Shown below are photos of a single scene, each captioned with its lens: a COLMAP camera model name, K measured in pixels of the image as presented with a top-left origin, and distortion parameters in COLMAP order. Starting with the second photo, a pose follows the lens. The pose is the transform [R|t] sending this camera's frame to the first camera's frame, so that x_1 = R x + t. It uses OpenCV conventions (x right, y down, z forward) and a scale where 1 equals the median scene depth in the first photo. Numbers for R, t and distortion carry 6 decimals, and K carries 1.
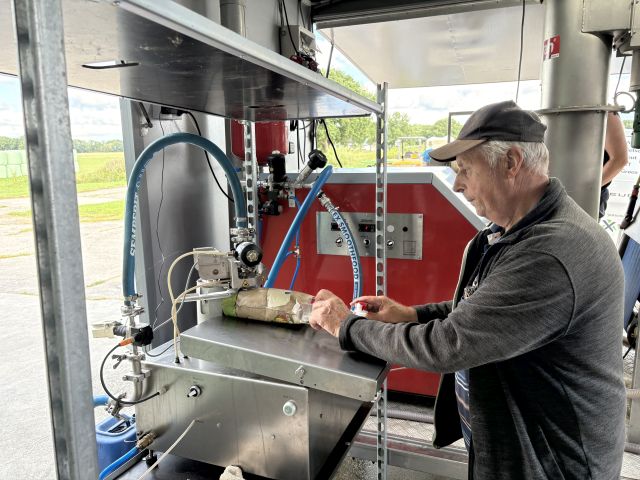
lens RADIAL K [[486.6, 0, 318.4], [0, 486.6, 239.2], [0, 0, 1]] dist [0.036160, 0.001924]
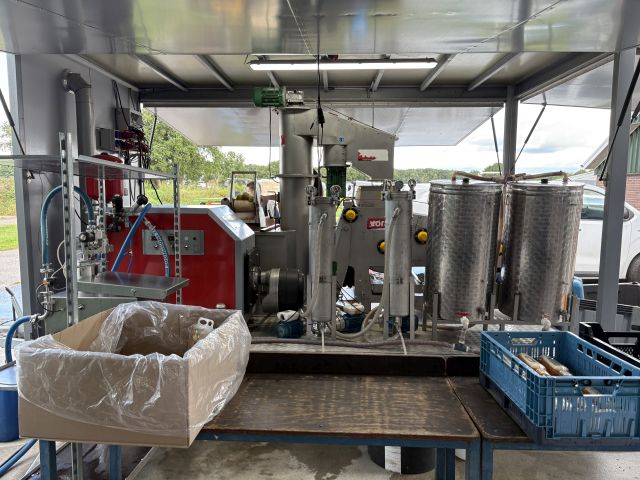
lens RADIAL K [[486.6, 0, 319.2], [0, 486.6, 244.7], [0, 0, 1]] dist [0.036160, 0.001924]
pose [[0.947136, -0.010468, 0.320662, 0.034389], [0.031315, 0.997712, -0.059922, 0.123334], [-0.319301, 0.066796, 0.945296, -0.862225]]
